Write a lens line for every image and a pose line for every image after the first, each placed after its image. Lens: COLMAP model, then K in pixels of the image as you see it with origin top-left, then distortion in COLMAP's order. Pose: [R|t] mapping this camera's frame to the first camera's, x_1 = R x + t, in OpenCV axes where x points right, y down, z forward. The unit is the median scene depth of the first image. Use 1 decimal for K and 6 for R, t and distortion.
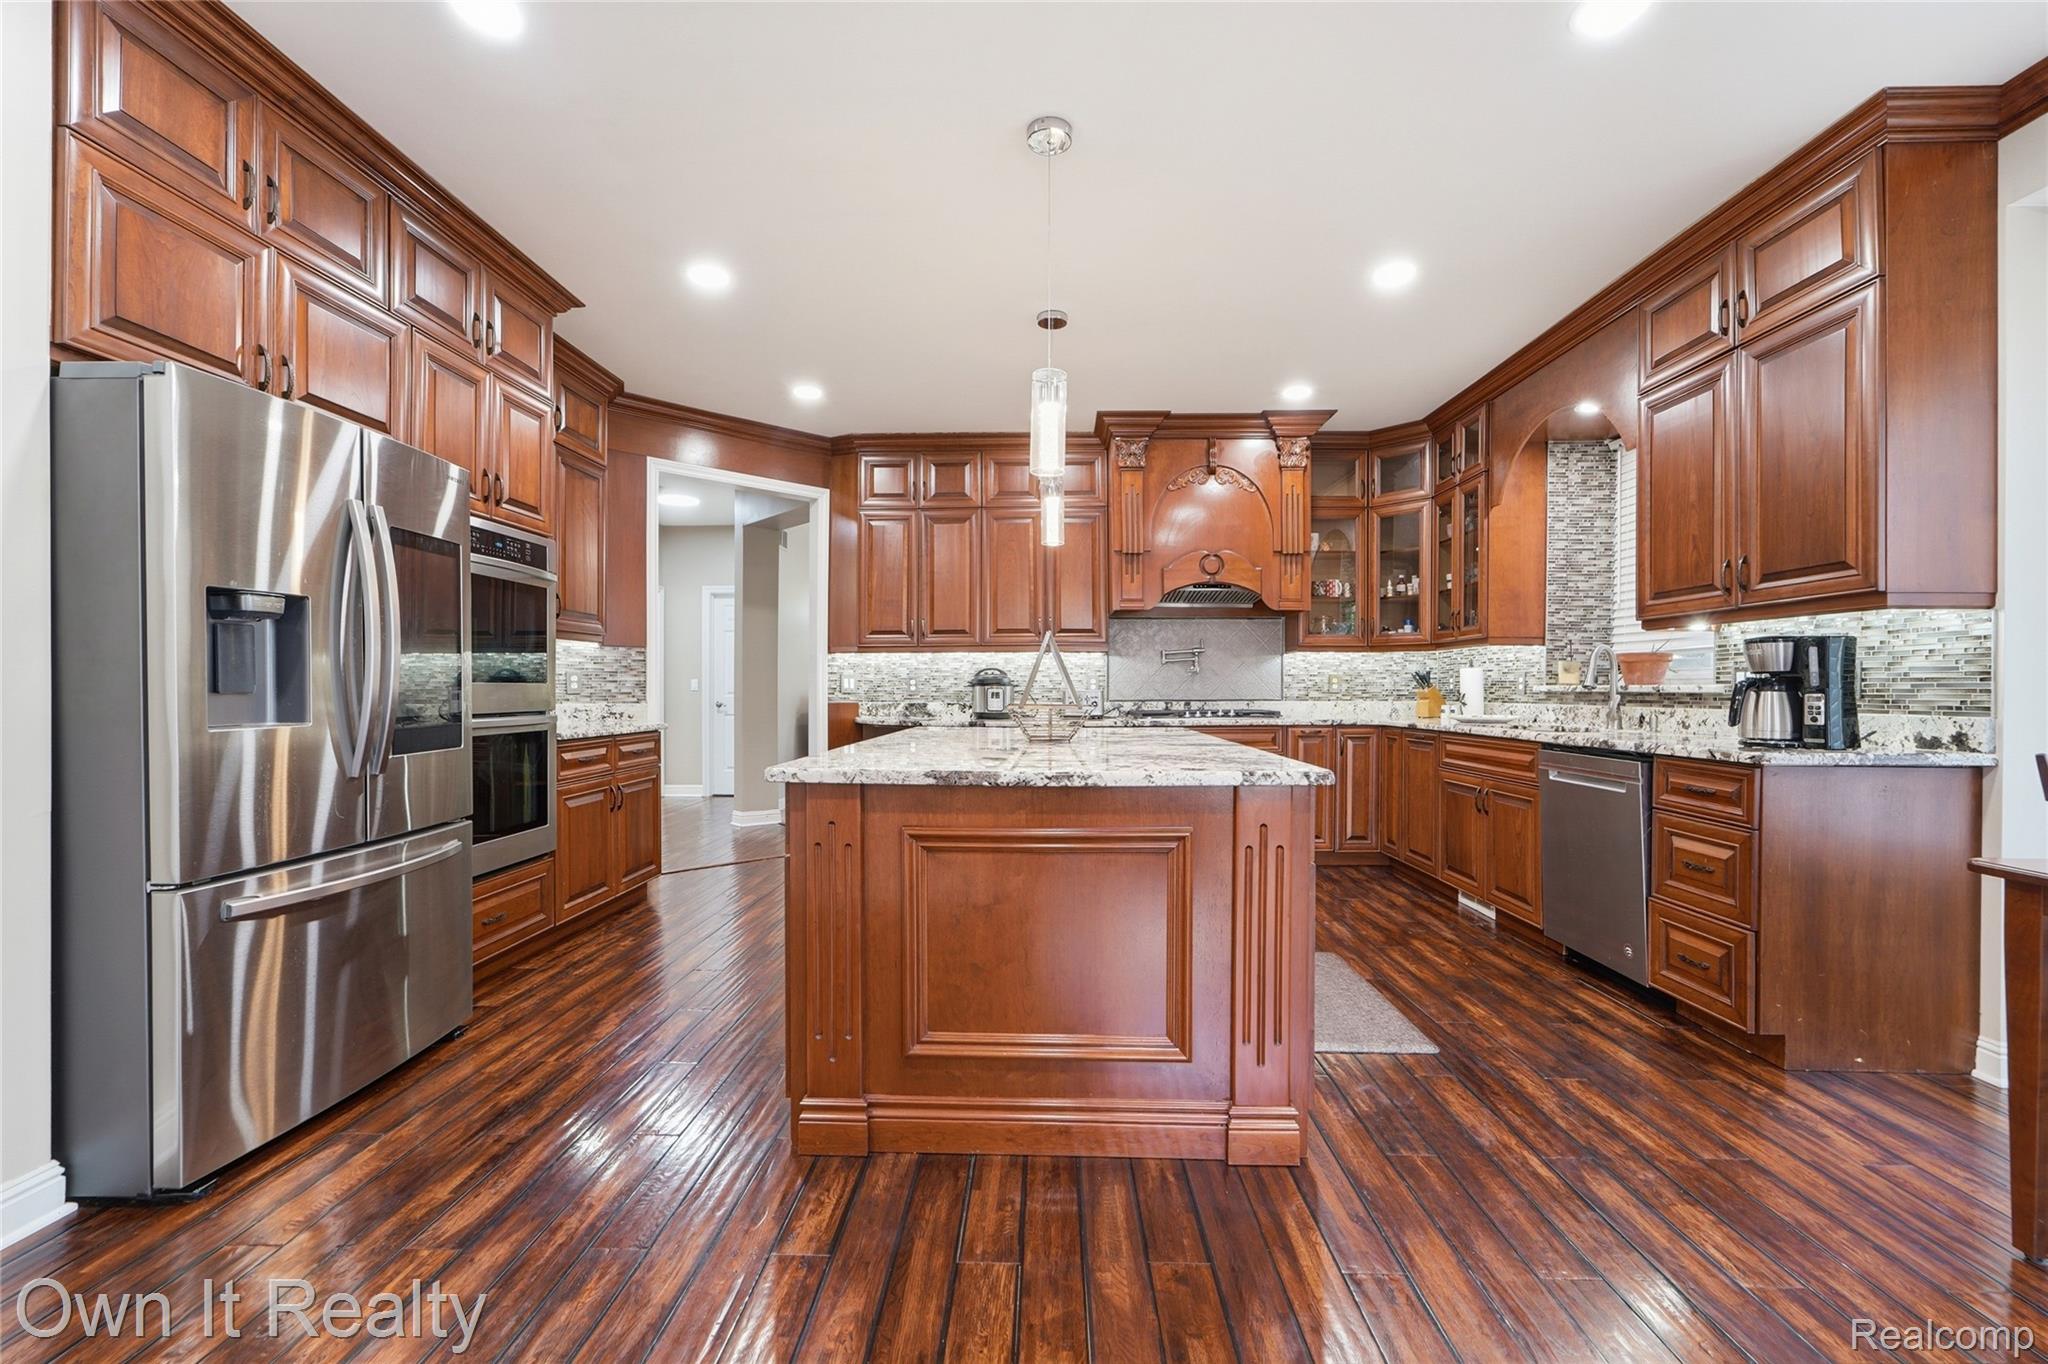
lens RADIAL K [[840.1, 0, 1033.1], [0, 840.1, 688.9], [0, 0, 1]] dist [-0.007599, 0.002938]
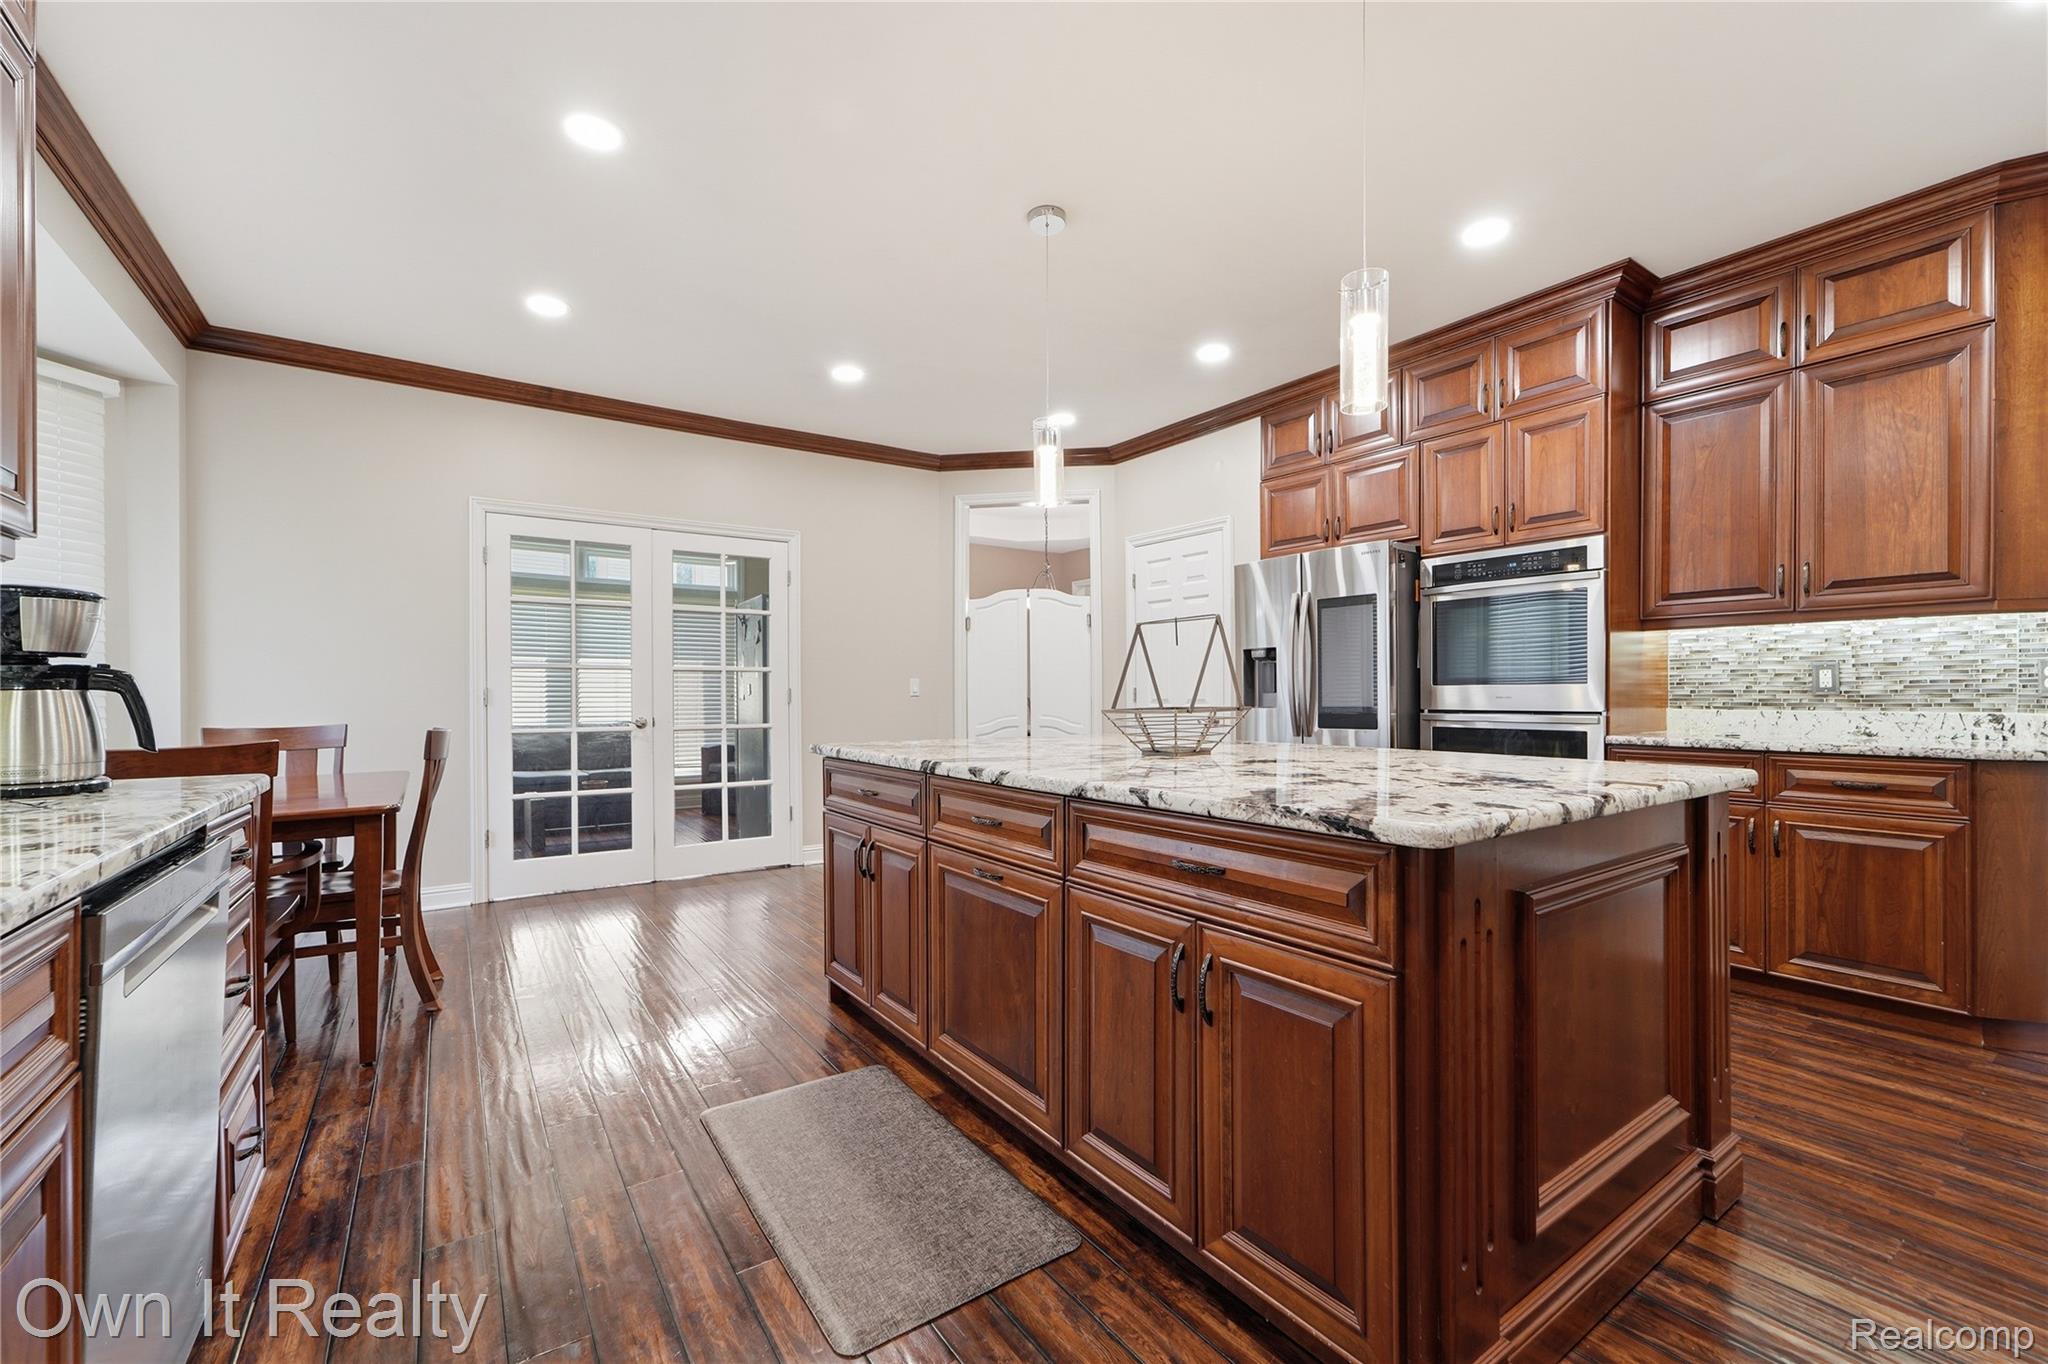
lens RADIAL K [[840.1, 0, 1026.8], [0, 840.1, 696.0], [0, 0, 1]] dist [-0.007599, 0.002938]
pose [[-0.806824, 0.003915, -0.590779, 0.402444], [0.004418, 0.999990, 0.000593, 0.004595], [0.590776, -0.002131, -0.806833, 1.058144]]
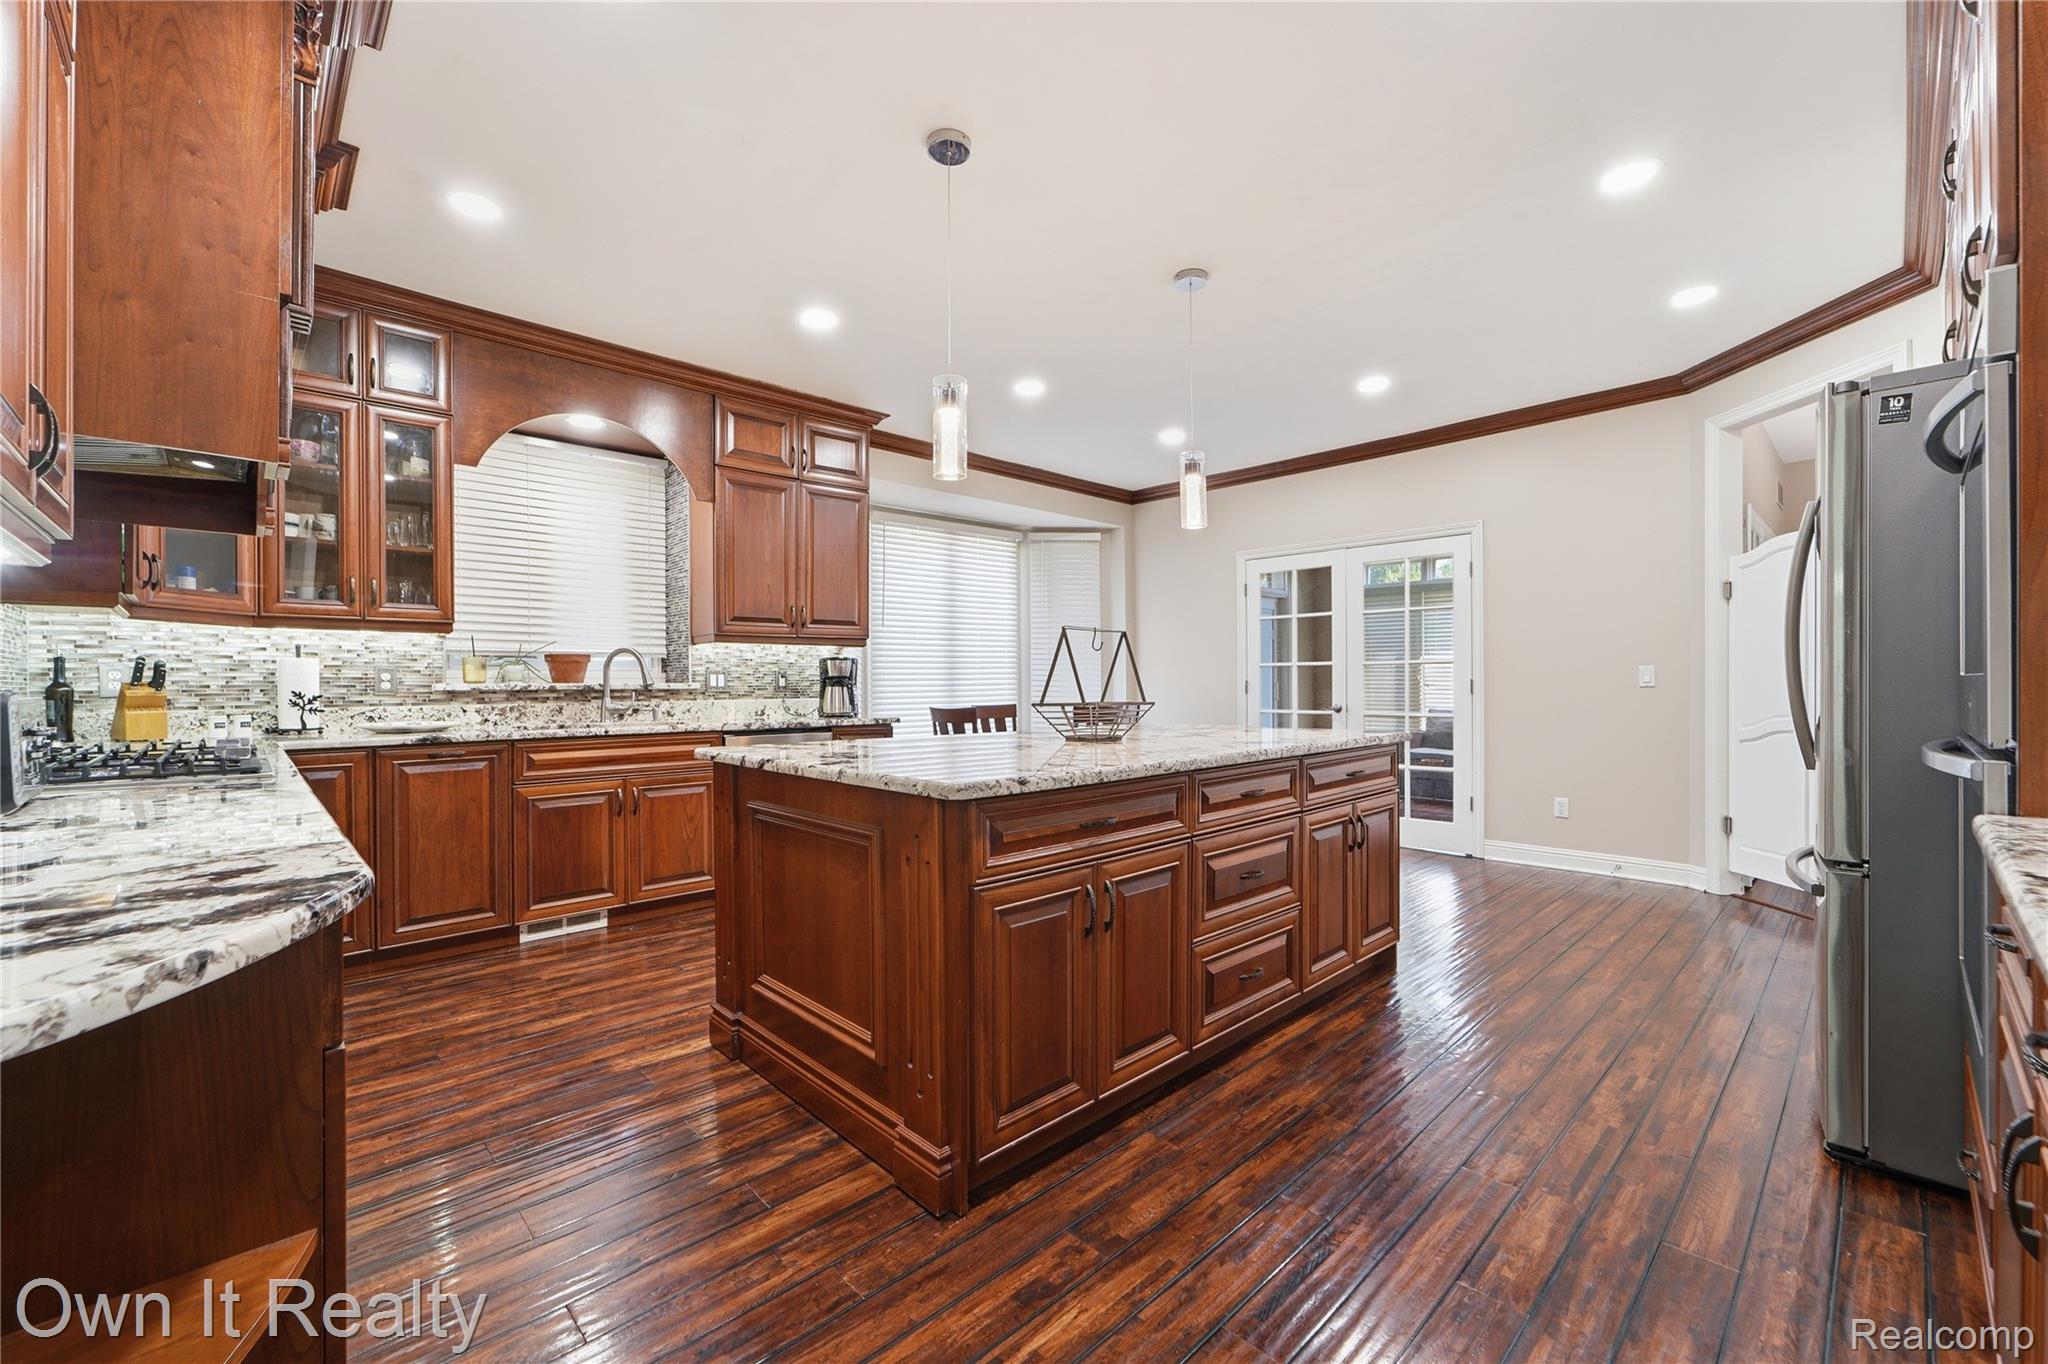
lens RADIAL K [[840.1, 0, 1019.1], [0, 840.1, 681.7], [0, 0, 1]] dist [-0.007599, 0.002938]
pose [[-0.702650, 0.000638, 0.711536, -0.413727], [0.001299, 0.999999, 0.000386, -0.004875], [-0.711535, 0.001196, -0.702650, 1.183731]]
